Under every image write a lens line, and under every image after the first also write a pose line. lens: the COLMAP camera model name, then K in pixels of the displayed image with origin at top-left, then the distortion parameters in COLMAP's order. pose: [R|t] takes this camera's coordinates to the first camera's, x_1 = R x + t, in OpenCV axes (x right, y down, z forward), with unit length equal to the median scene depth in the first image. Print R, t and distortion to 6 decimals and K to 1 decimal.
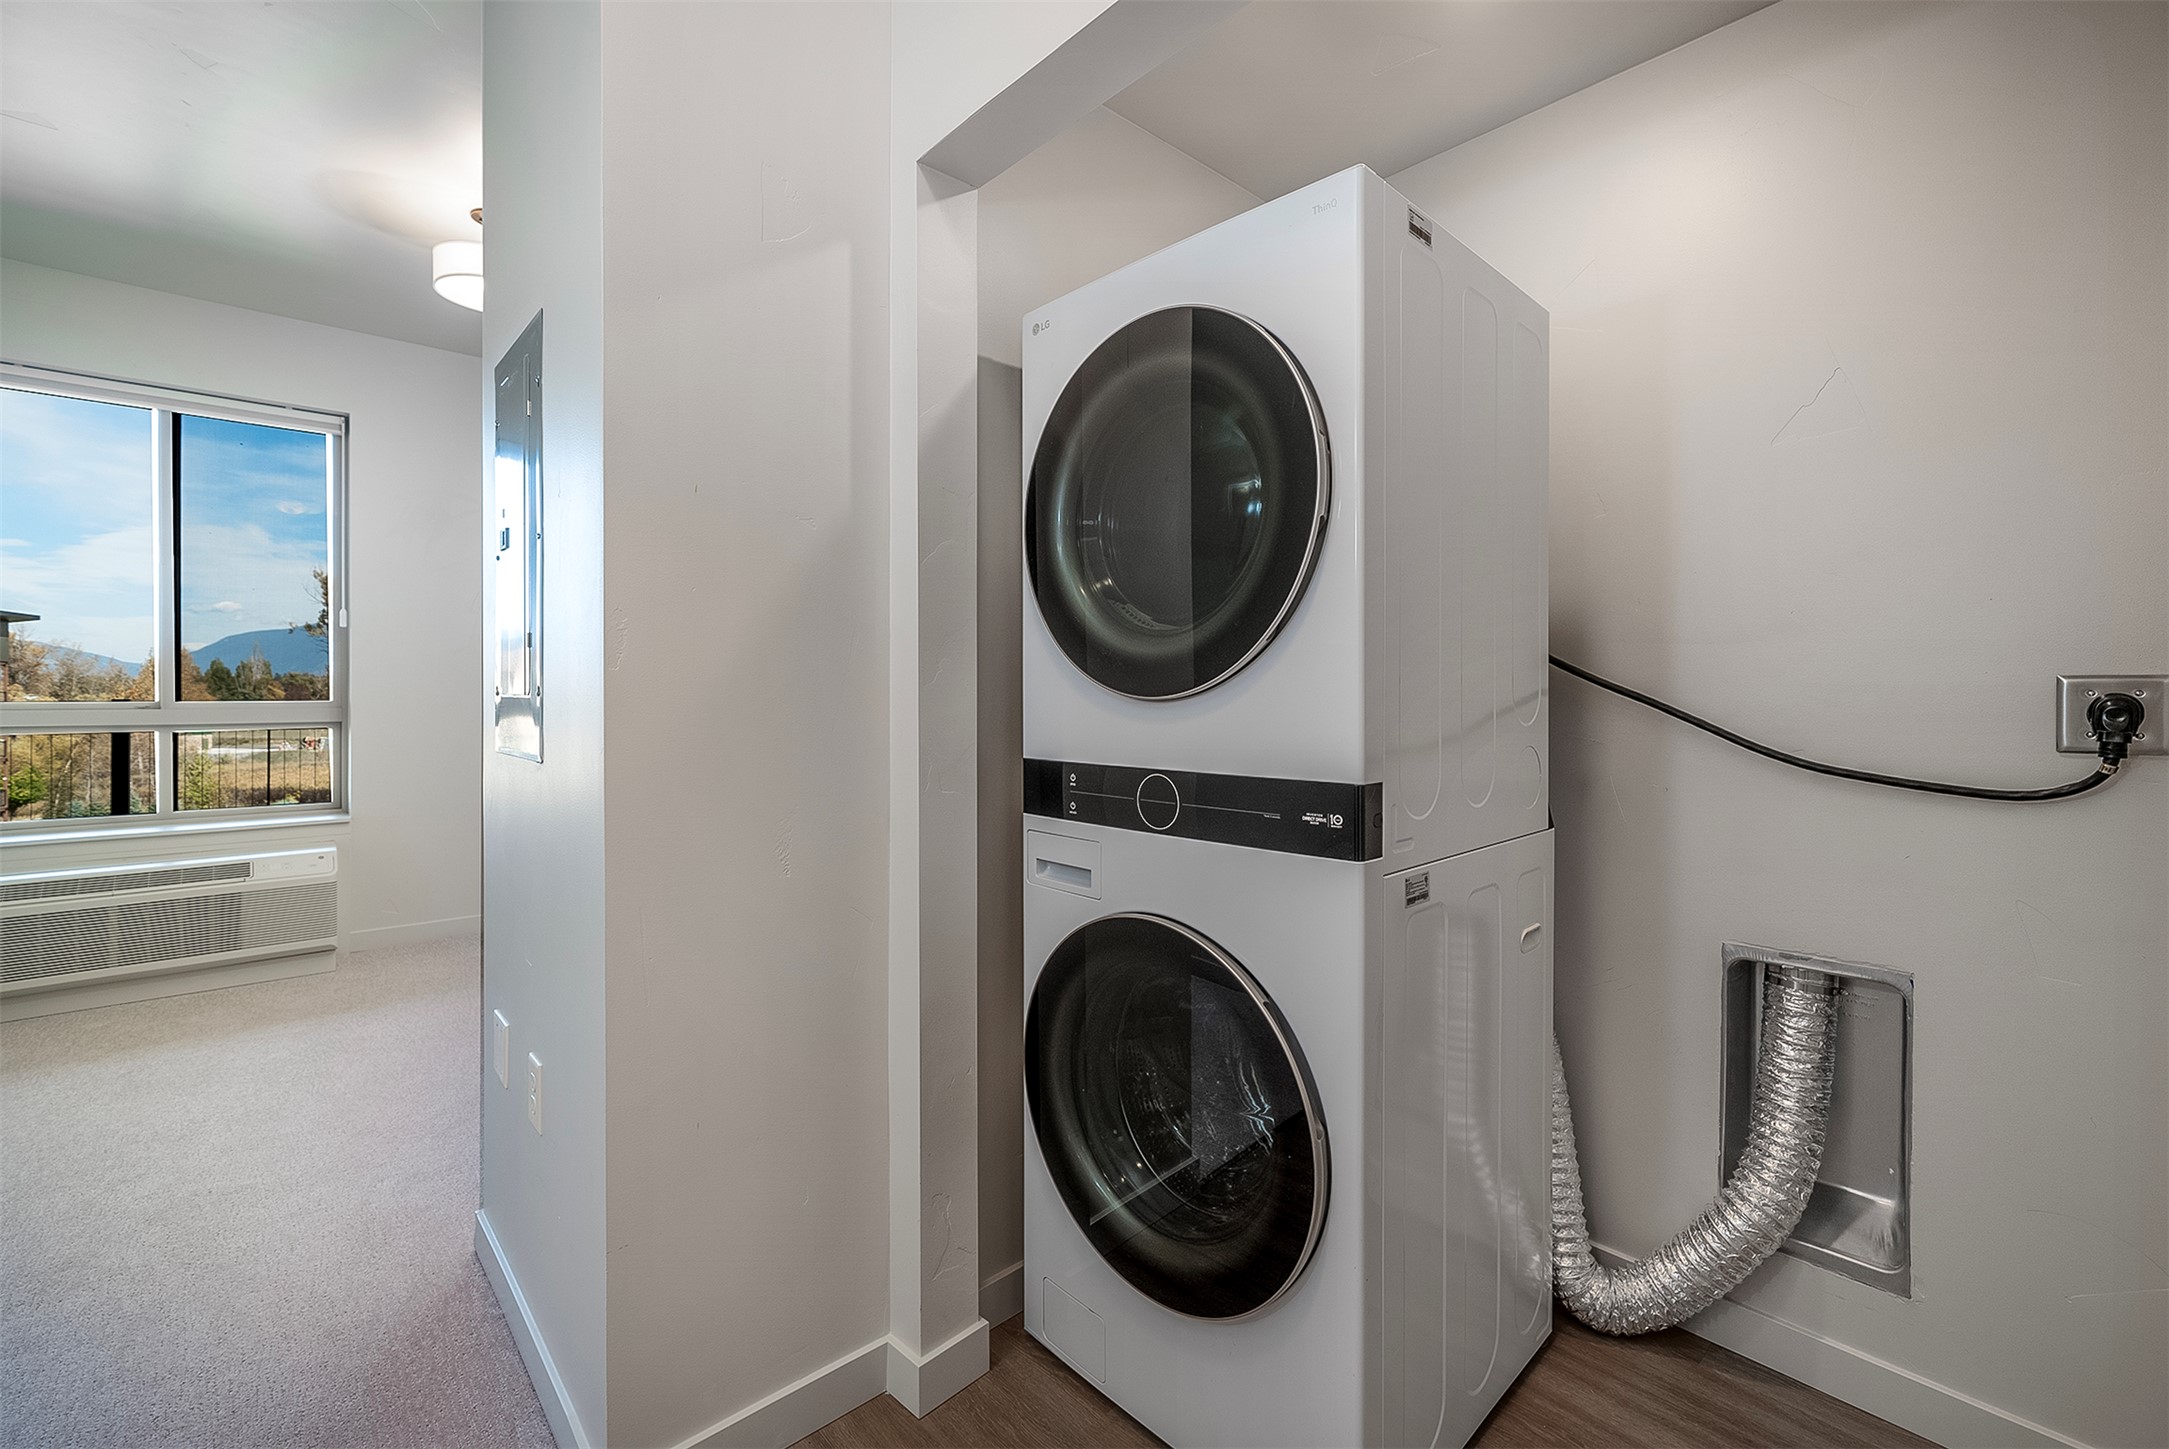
lens RADIAL K [[942.9, 0, 1078.0], [0, 942.9, 694.3], [0, 0, 1]] dist [-0.000235, 0.000284]
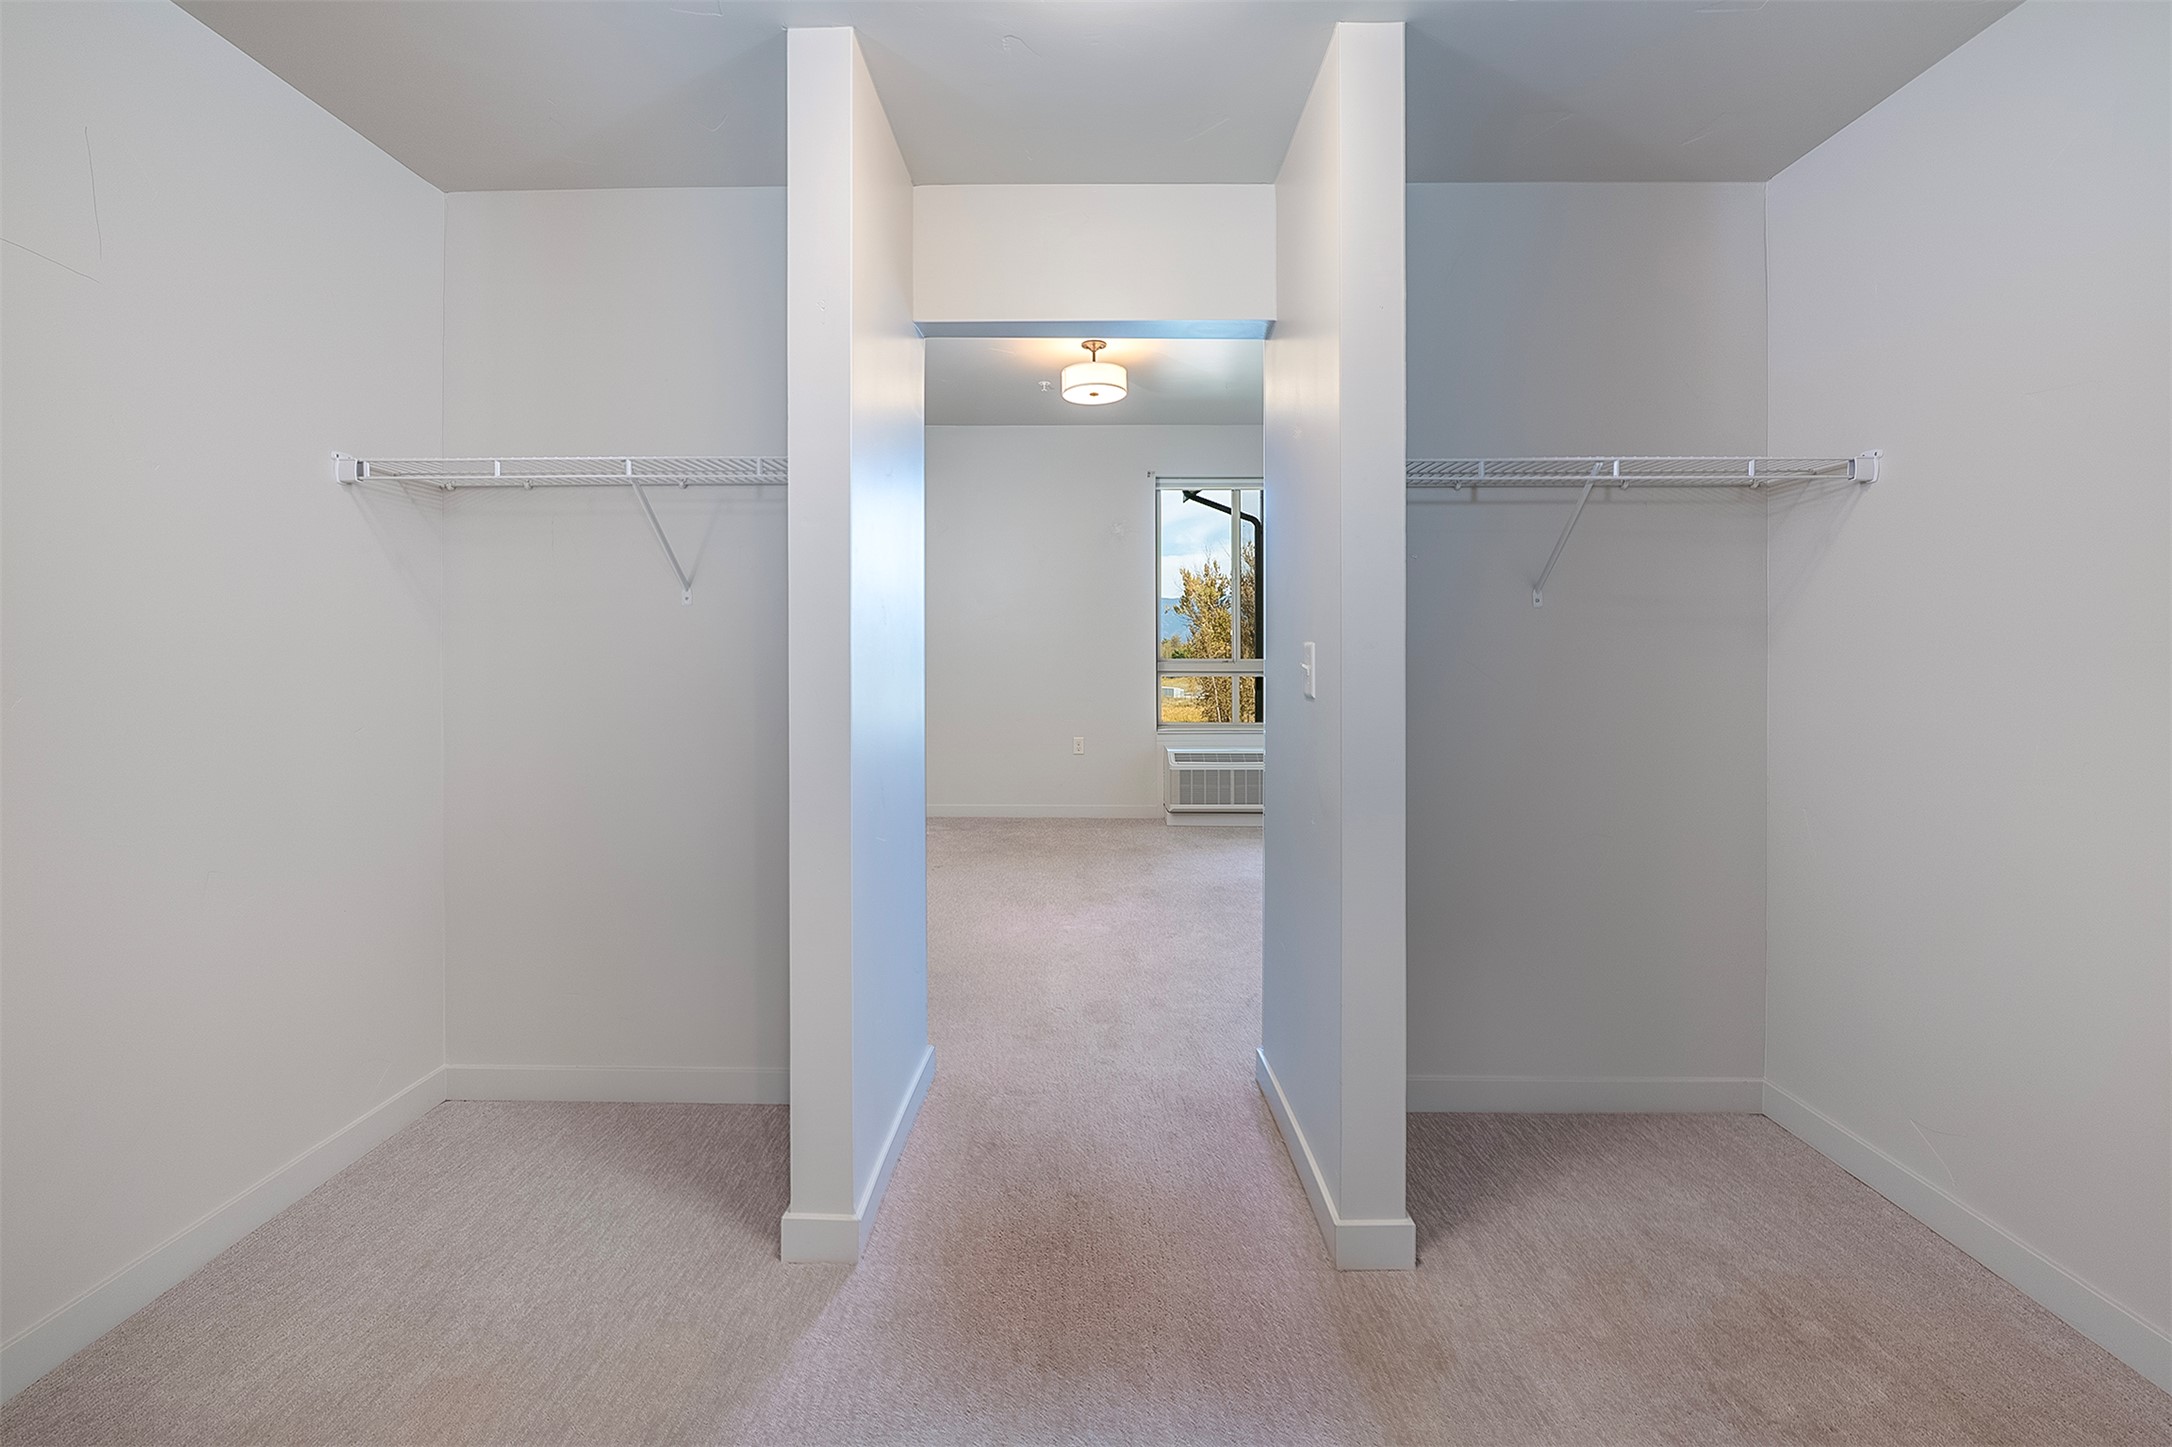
lens RADIAL K [[866.6, 0, 1096.2], [0, 866.6, 654.3], [0, 0, 1]] dist [0.002253, -0.000046]
pose [[0.715070, -0.002934, -0.699047, -0.038774], [0.002165, 0.999996, -0.001983, 0.003023], [0.699049, -0.000096, 0.715073, -0.349921]]
